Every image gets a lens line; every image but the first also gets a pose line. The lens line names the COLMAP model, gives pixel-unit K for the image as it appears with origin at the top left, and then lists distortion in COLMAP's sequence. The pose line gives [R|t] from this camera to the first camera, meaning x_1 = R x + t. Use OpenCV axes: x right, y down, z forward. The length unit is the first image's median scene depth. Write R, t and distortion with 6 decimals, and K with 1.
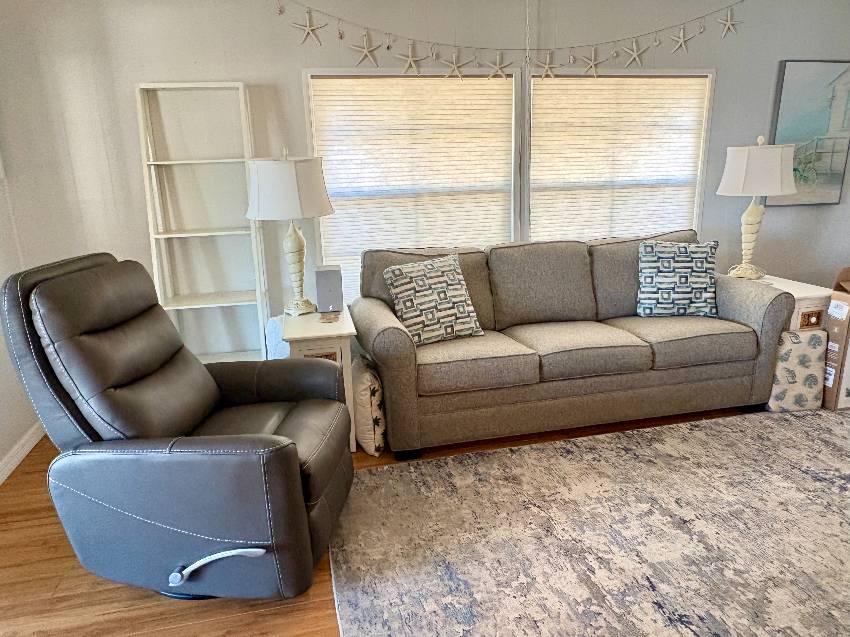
lens RADIAL K [[583.0, 0, 427.8], [0, 583.0, 323.4], [0, 0, 1]] dist [-0.004746, -0.001380]
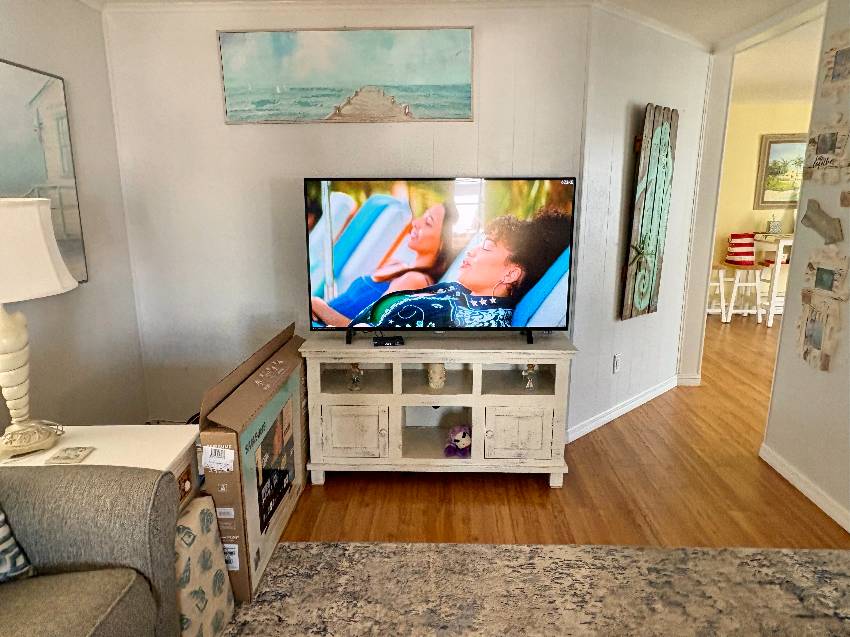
lens RADIAL K [[583.0, 0, 423.3], [0, 583.0, 316.2], [0, 0, 1]] dist [-0.004746, -0.001380]
pose [[0.257484, -0.185698, 0.948271, 0.190067], [0.262790, 0.957829, 0.116214, -0.184158], [-0.929862, 0.219273, 0.295425, 0.565547]]
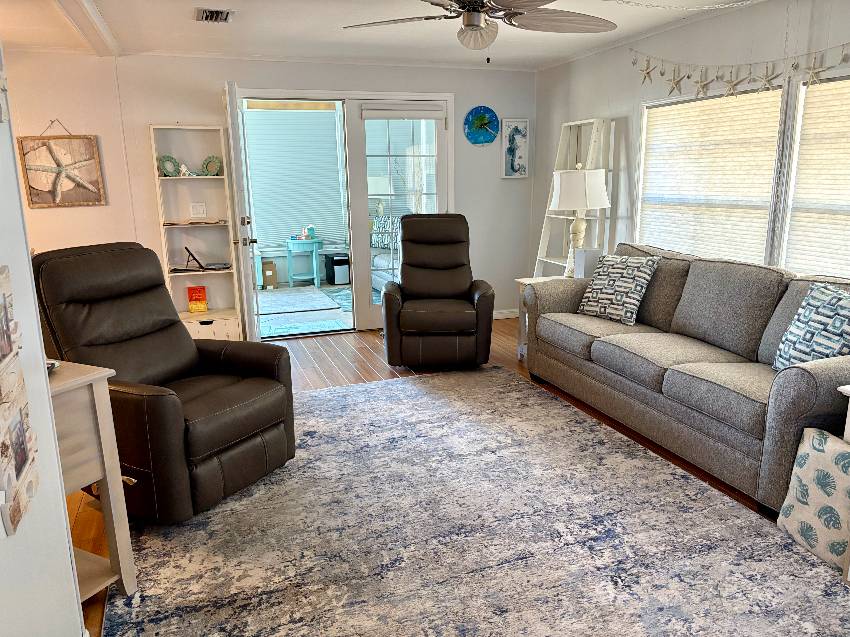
lens RADIAL K [[635.8, 0, 424.1], [0, 635.8, 315.6], [0, 0, 1]] dist [0.048342, -0.023729]
pose [[0.134951, 0.243842, -0.960380, 1.262551], [-0.262960, 0.943304, 0.202556, -0.148991], [0.955322, 0.225206, 0.191421, 0.364197]]
